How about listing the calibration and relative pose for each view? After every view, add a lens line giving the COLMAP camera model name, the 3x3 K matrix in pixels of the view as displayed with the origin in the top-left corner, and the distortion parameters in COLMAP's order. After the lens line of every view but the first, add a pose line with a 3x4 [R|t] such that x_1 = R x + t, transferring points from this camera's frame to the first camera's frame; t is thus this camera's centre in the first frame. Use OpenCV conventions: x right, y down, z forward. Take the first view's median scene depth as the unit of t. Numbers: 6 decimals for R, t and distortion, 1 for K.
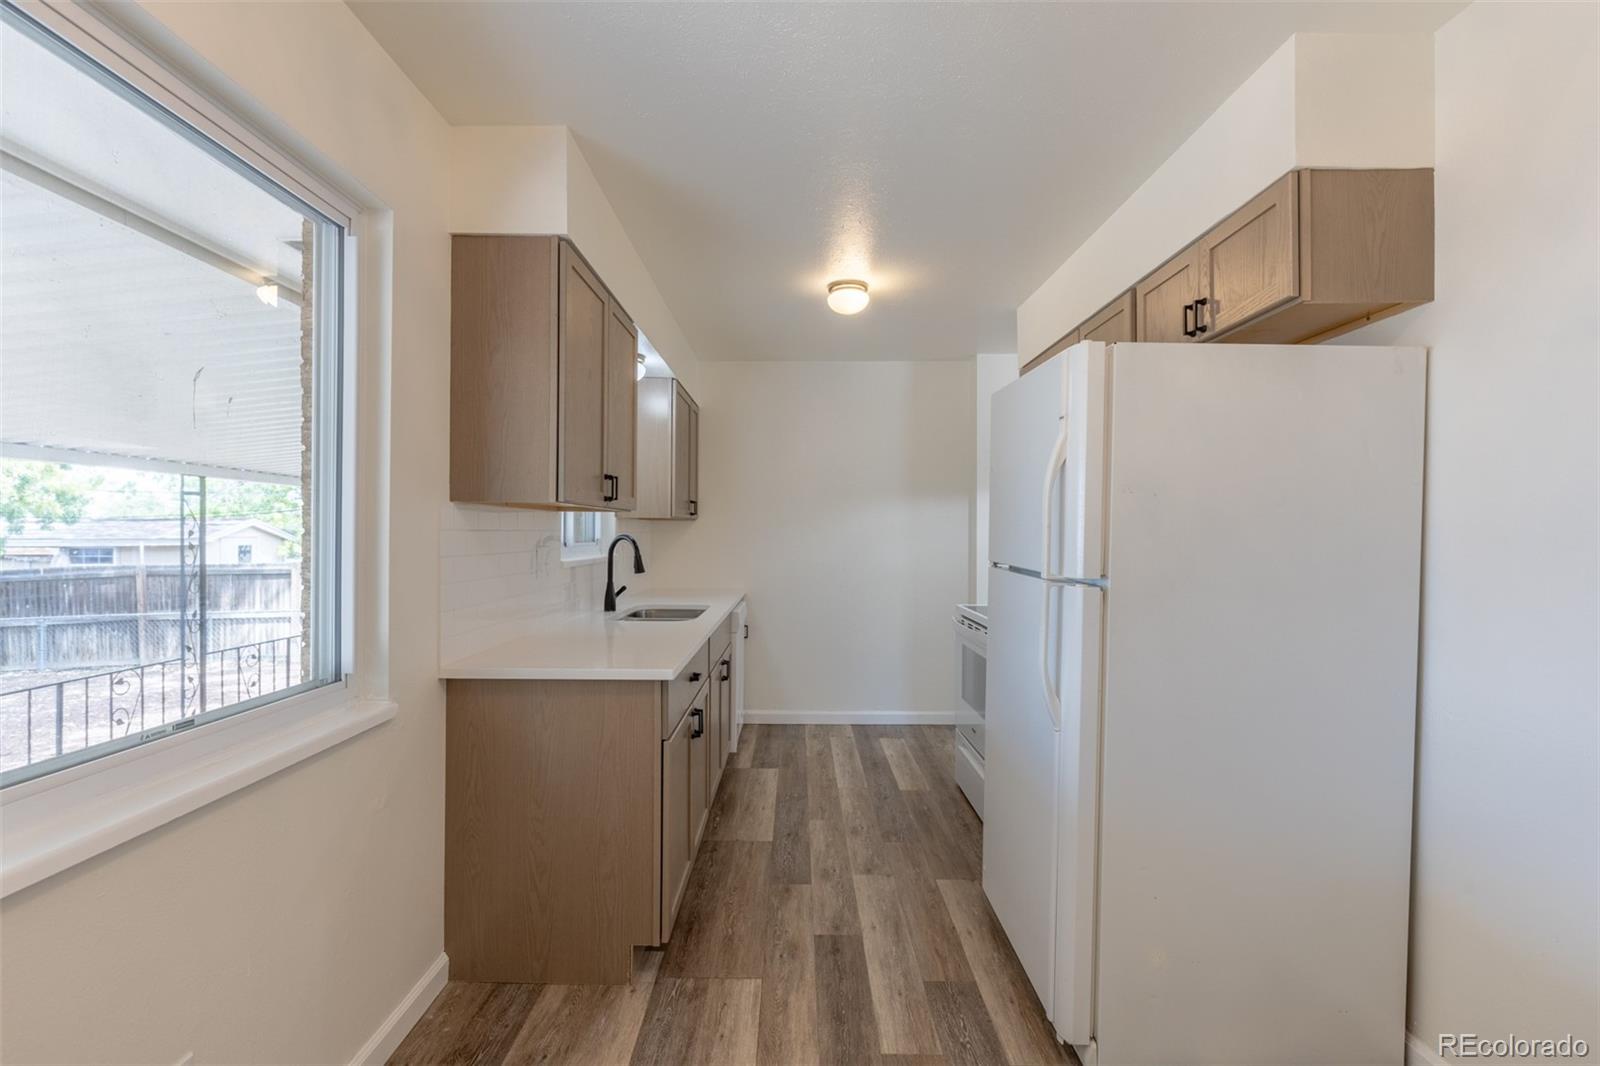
lens RADIAL K [[714.4, 0, 787.5], [0, 714.4, 533.3], [0, 0, 1]] dist [0.003975, 0.000200]
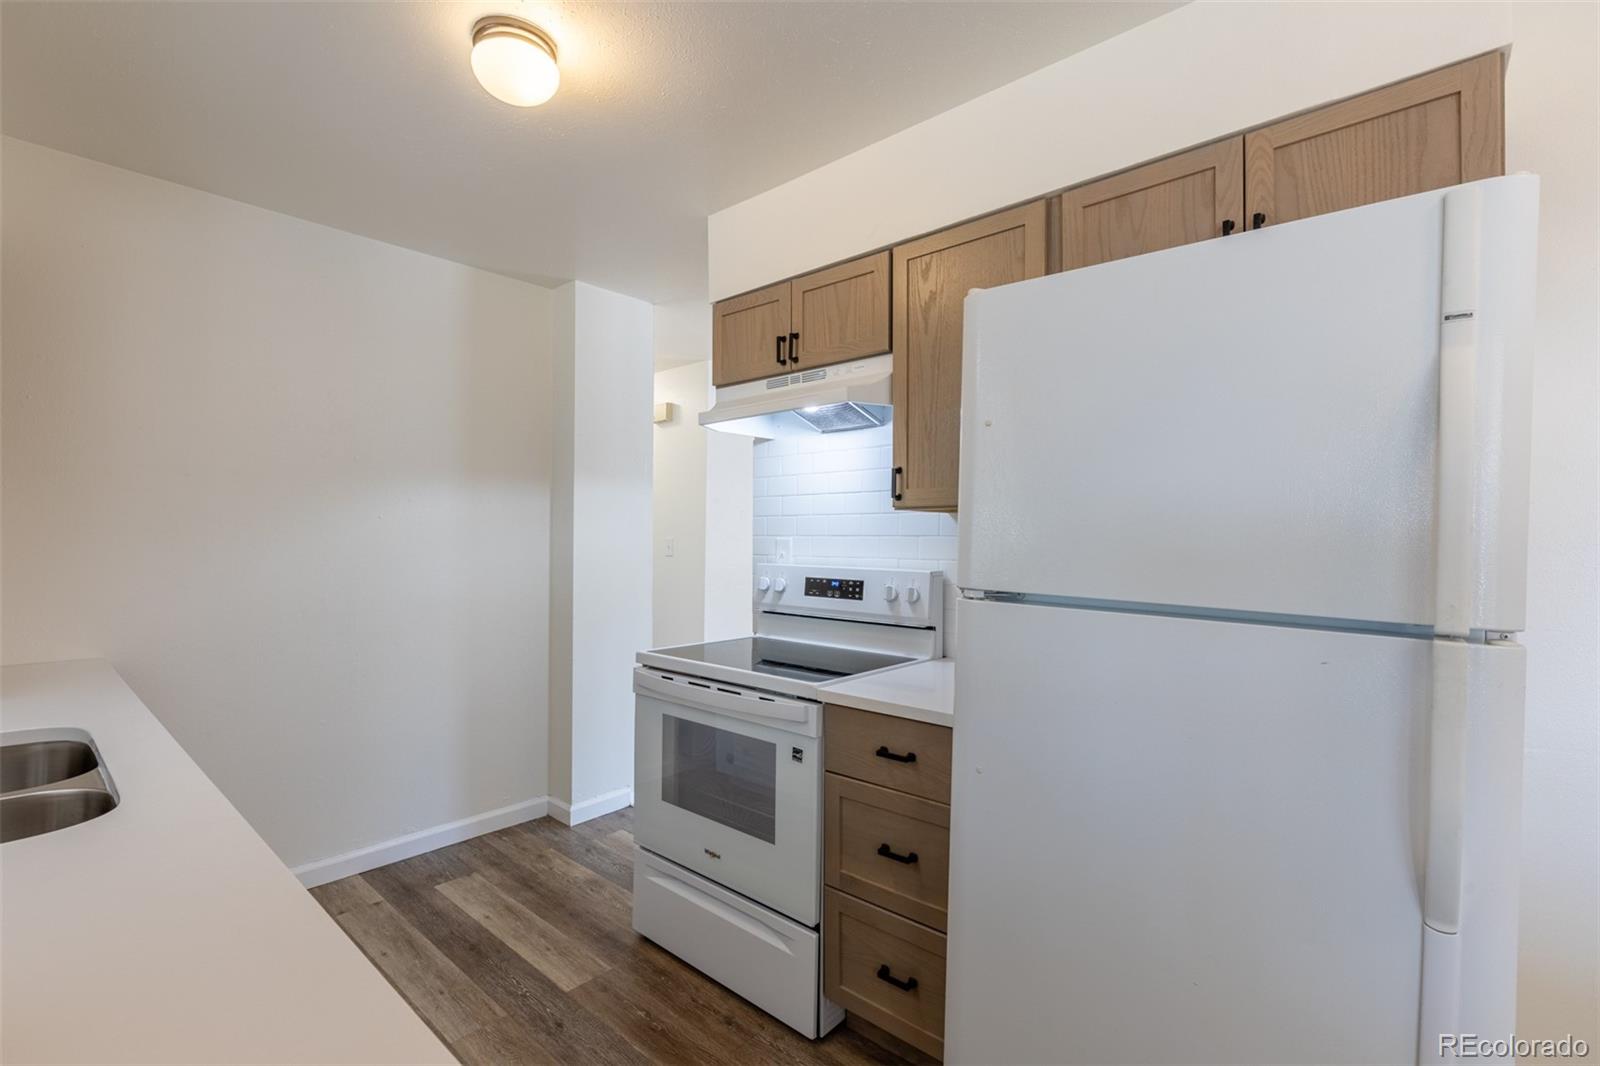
lens RADIAL K [[714.4, 0, 787.5], [0, 714.4, 533.3], [0, 0, 1]] dist [0.003975, 0.000200]
pose [[0.663630, 0.006100, 0.748036, -0.223027], [-0.001222, 0.999974, -0.007070, 0.000827], [-0.748060, 0.003777, 0.663620, 0.725197]]
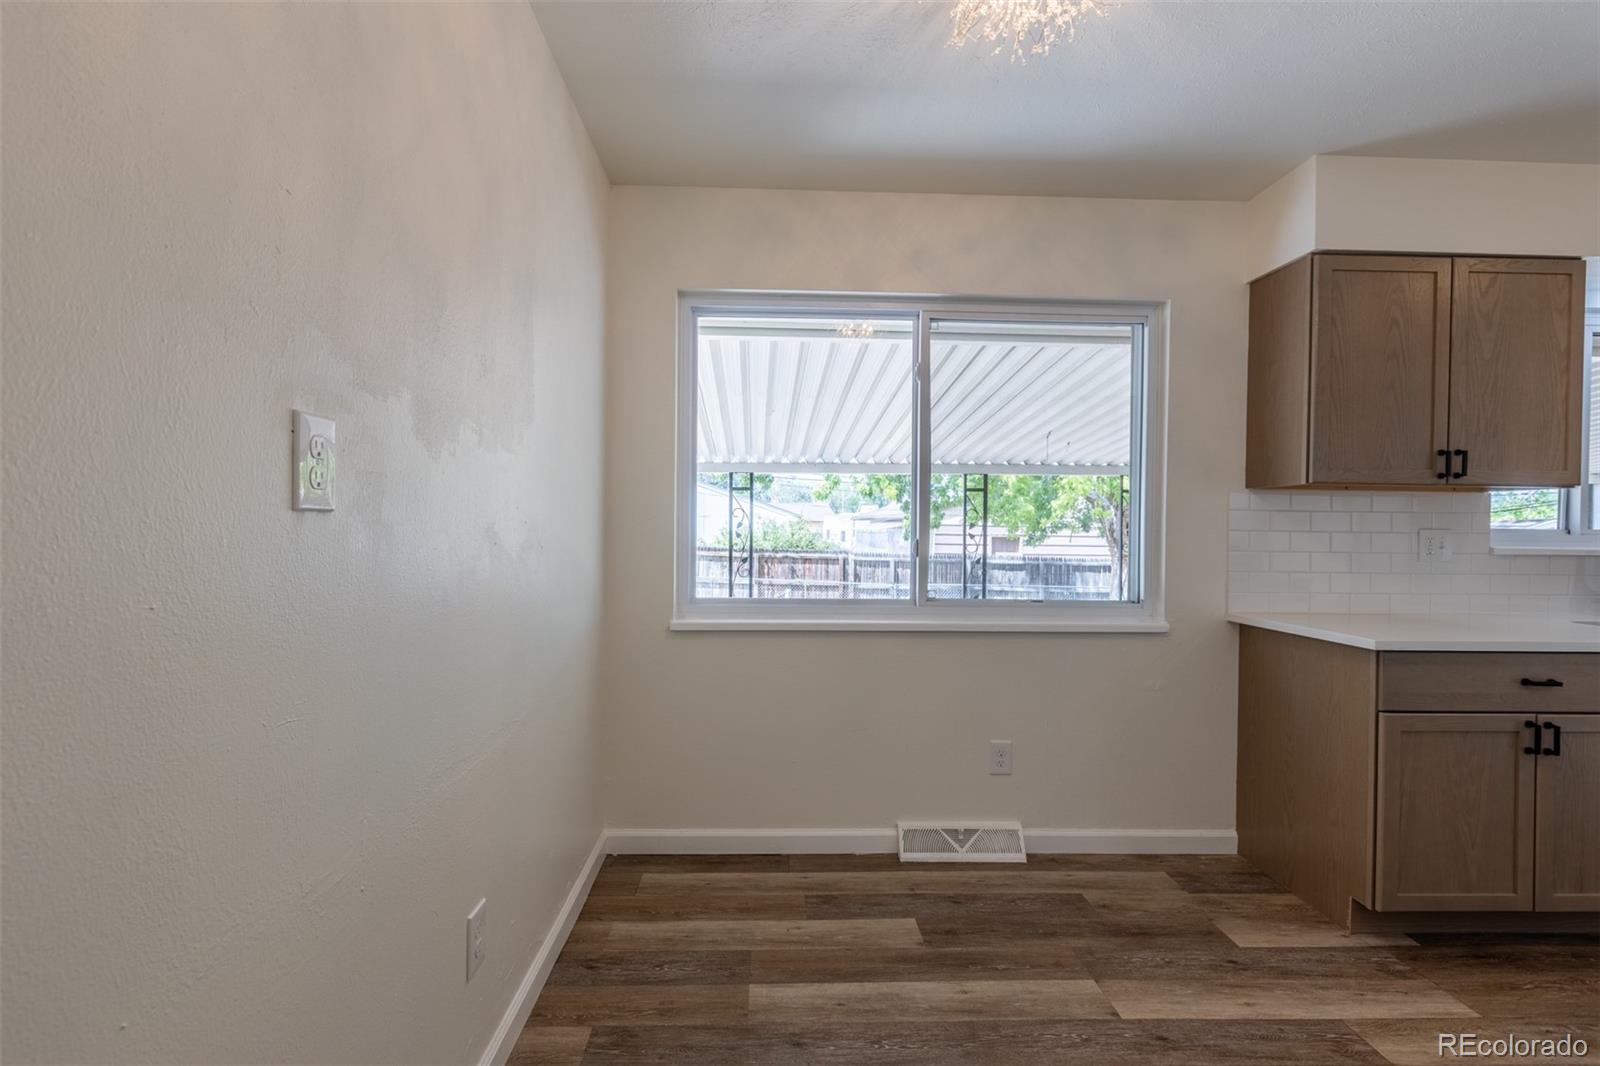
lens RADIAL K [[718.0, 0, 796.8], [0, 718.0, 534.5], [0, 0, 1]] dist [0.003640, -0.001163]
pose [[0.047748, 0.002083, -0.998857, 0.681386], [-0.013394, 0.999909, 0.001445, 0.040930], [0.998770, 0.013310, 0.047771, 0.102751]]
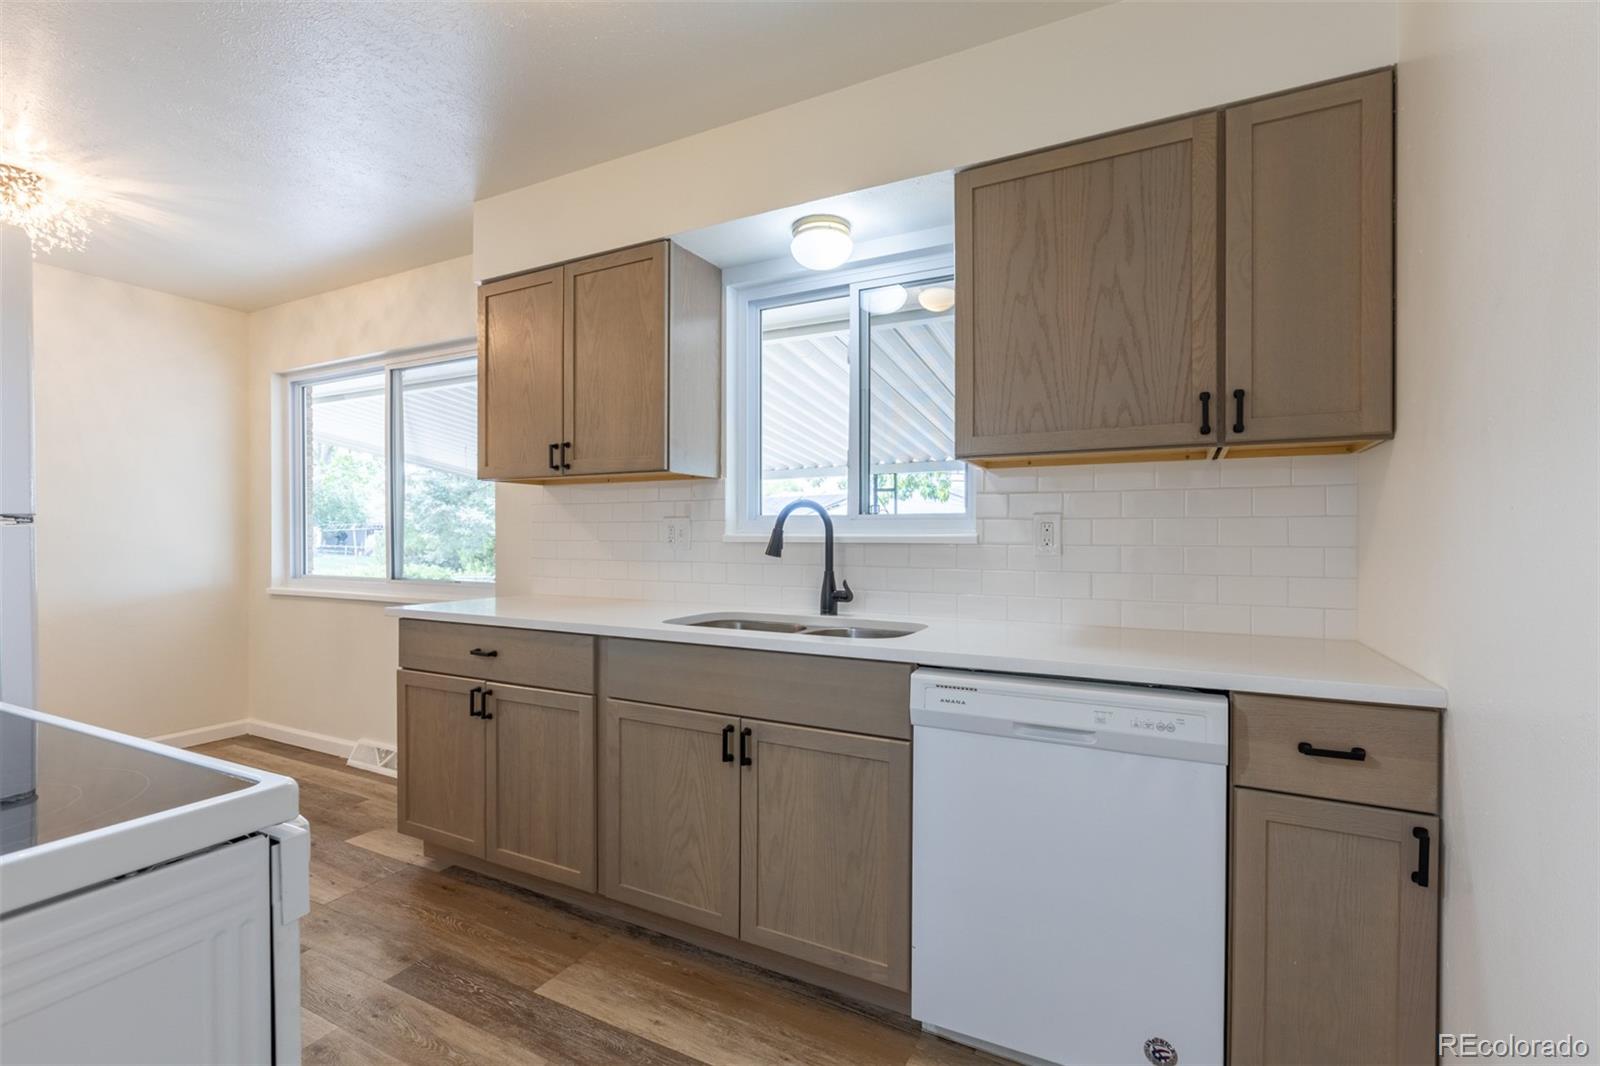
lens RADIAL K [[718.0, 0, 796.8], [0, 718.0, 534.5], [0, 0, 1]] dist [0.003640, -0.001163]
pose [[-0.454128, -0.008465, -0.890896, 0.527501], [-0.006408, 0.999960, -0.006235, 0.054118], [0.890914, 0.002877, -0.454164, 1.830446]]
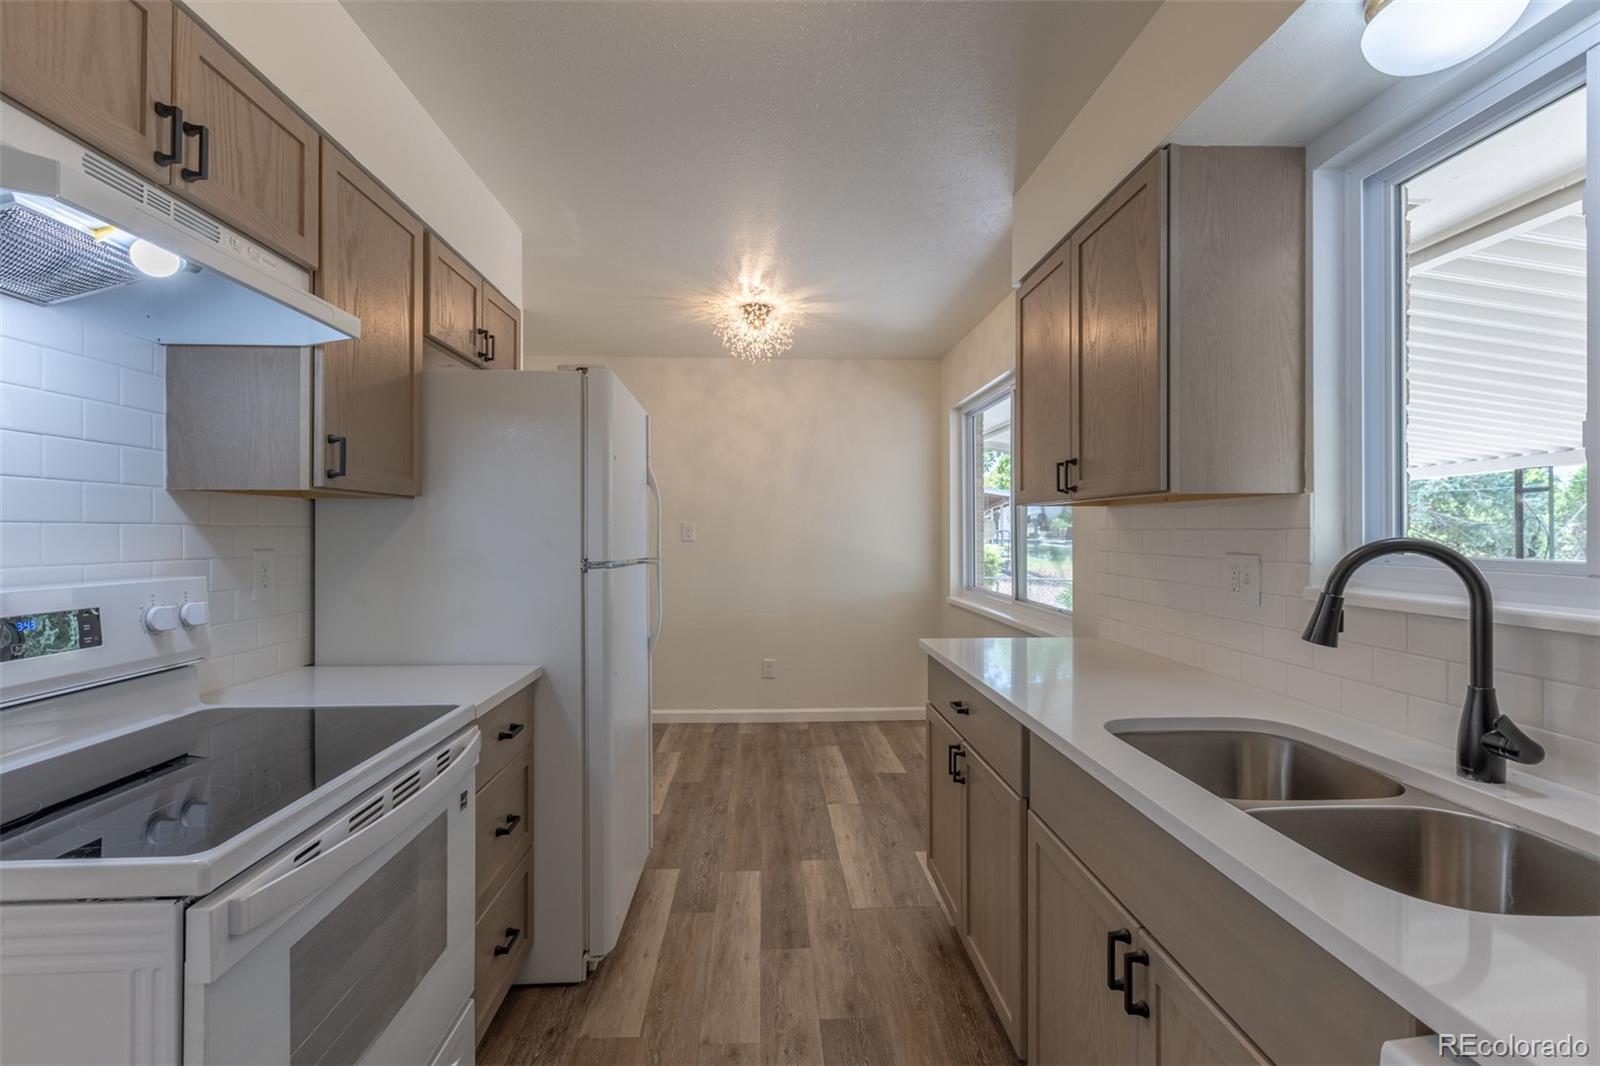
lens RADIAL K [[718.0, 0, 796.8], [0, 718.0, 534.5], [0, 0, 1]] dist [0.003640, -0.001163]
pose [[-0.998140, -0.006556, -0.060617, 0.112007], [-0.006932, 0.999958, 0.005984, -0.000501], [0.060576, 0.006393, -0.998143, 1.862579]]
